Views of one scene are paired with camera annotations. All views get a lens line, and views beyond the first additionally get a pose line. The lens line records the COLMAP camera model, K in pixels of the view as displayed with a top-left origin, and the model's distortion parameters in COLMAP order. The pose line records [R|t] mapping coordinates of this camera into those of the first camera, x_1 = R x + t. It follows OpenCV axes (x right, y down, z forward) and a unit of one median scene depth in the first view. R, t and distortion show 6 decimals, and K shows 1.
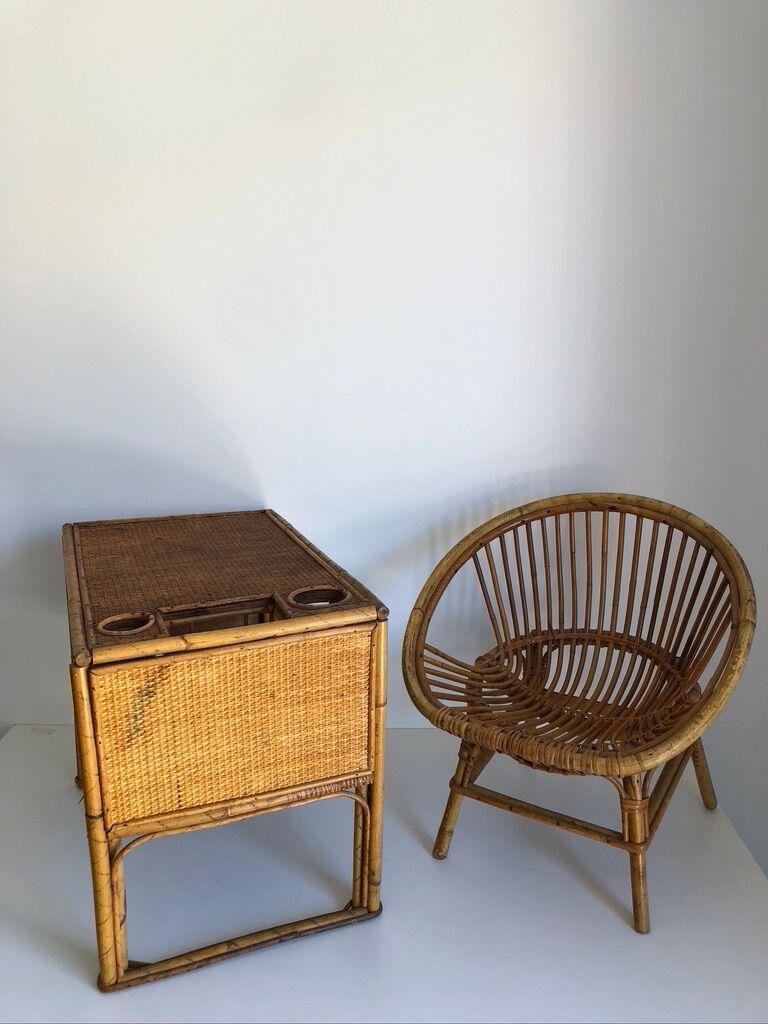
lens RADIAL K [[844.2, 0, 391.1], [0, 844.2, 505.5], [0, 0, 1]] dist [0.026711, -0.042902]
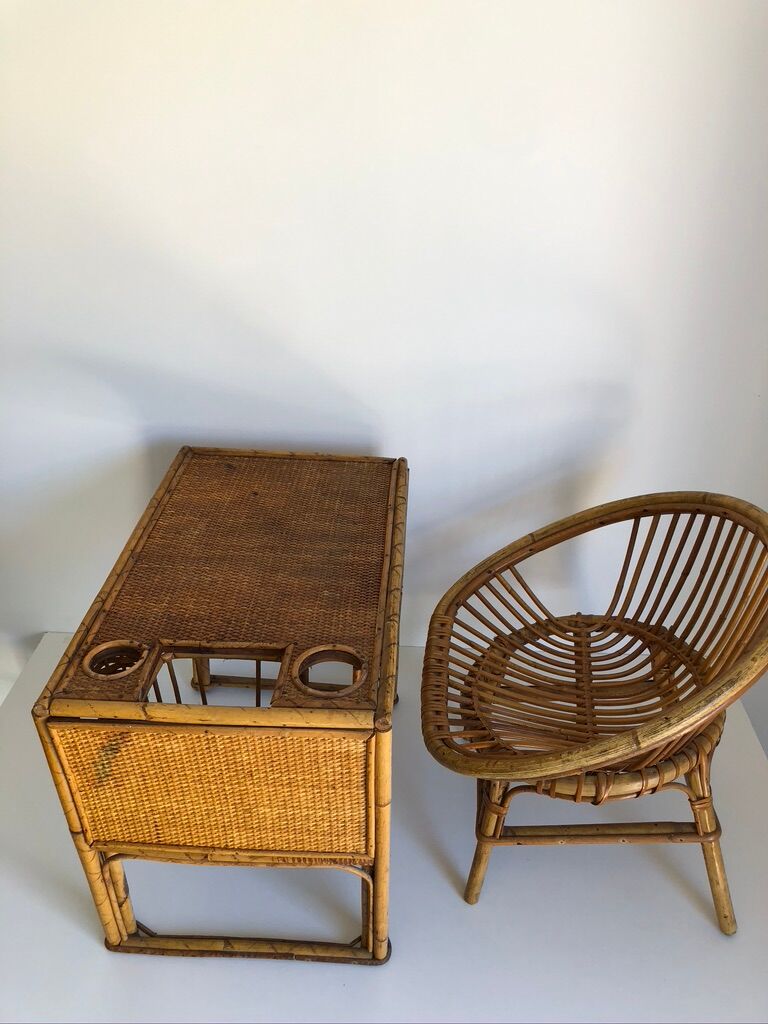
lens RADIAL K [[844.2, 0, 383.4], [0, 844.2, 512.6], [0, 0, 1]] dist [0.026711, -0.042902]
pose [[0.907877, 0.223976, -0.354392, 0.233431], [-0.109137, 0.942447, 0.316041, -0.320731], [0.404781, -0.248249, 0.880071, 0.337901]]
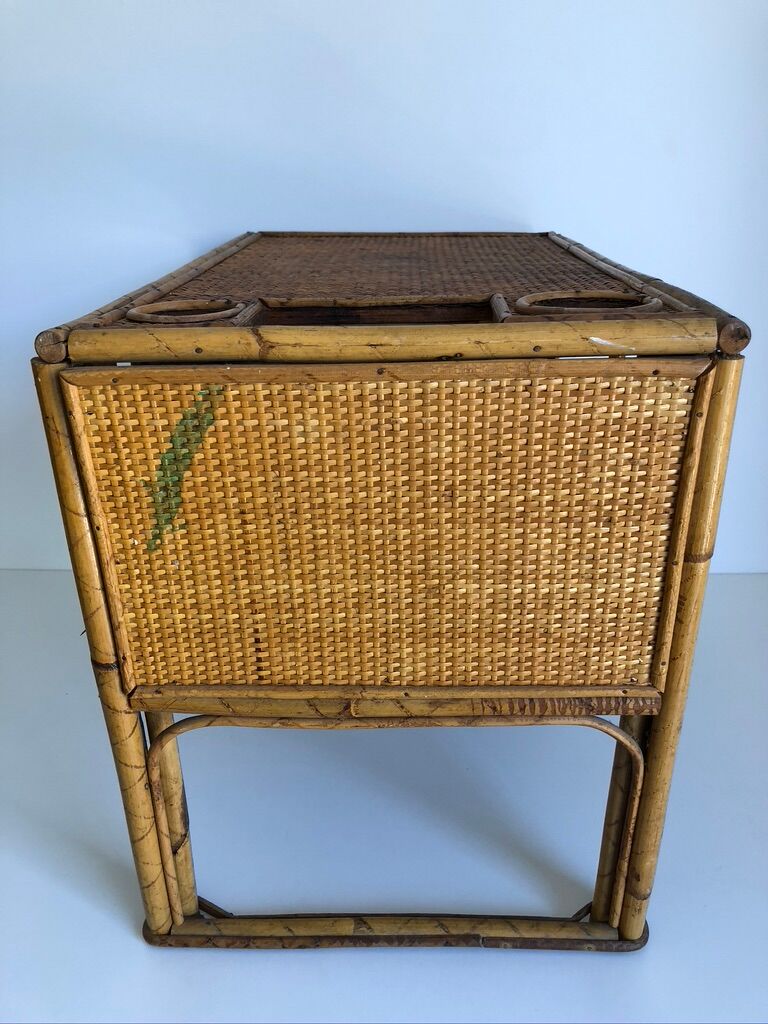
lens RADIAL K [[844.2, 0, 393.1], [0, 844.2, 496.1], [0, 0, 1]] dist [0.026711, -0.042902]
pose [[0.920020, 0.138058, -0.366746, -0.000847], [-0.081952, 0.982976, 0.164446, 0.150022], [0.383205, -0.121238, 0.915672, 0.556017]]
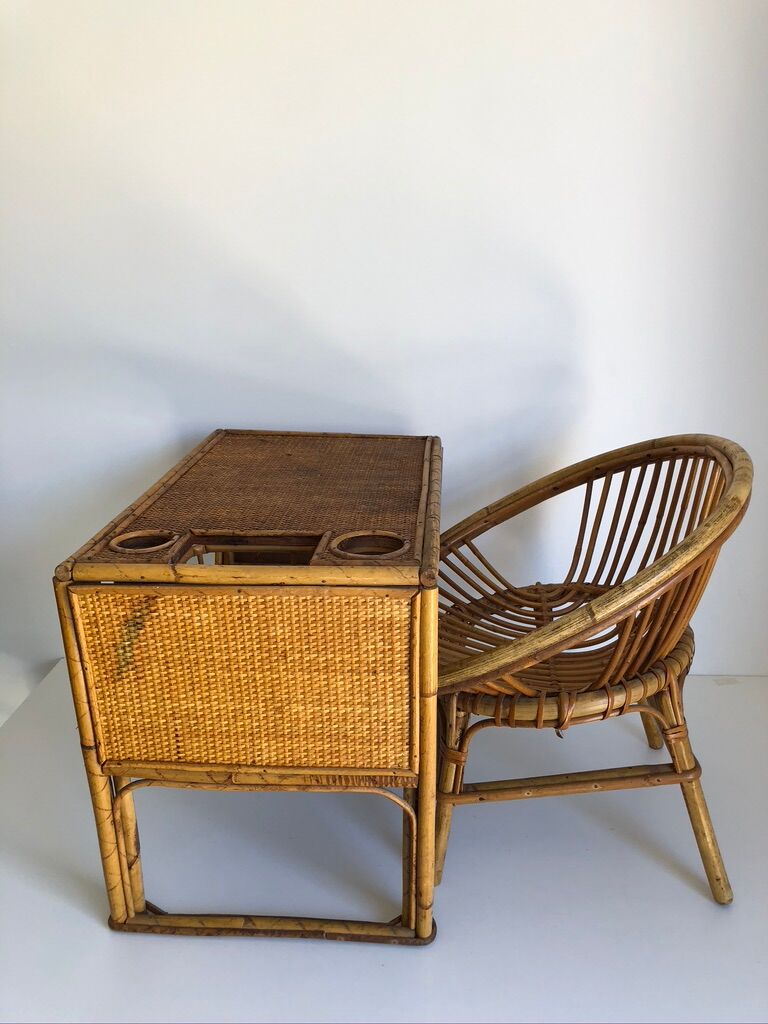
lens RADIAL K [[844.2, 0, 387.9], [0, 844.2, 510.3], [0, 0, 1]] dist [0.026711, -0.042902]
pose [[0.902806, 0.132131, -0.409247, 0.257437], [-0.099072, 0.989935, 0.101059, -0.004494], [0.418482, -0.050692, 0.906810, 0.307457]]
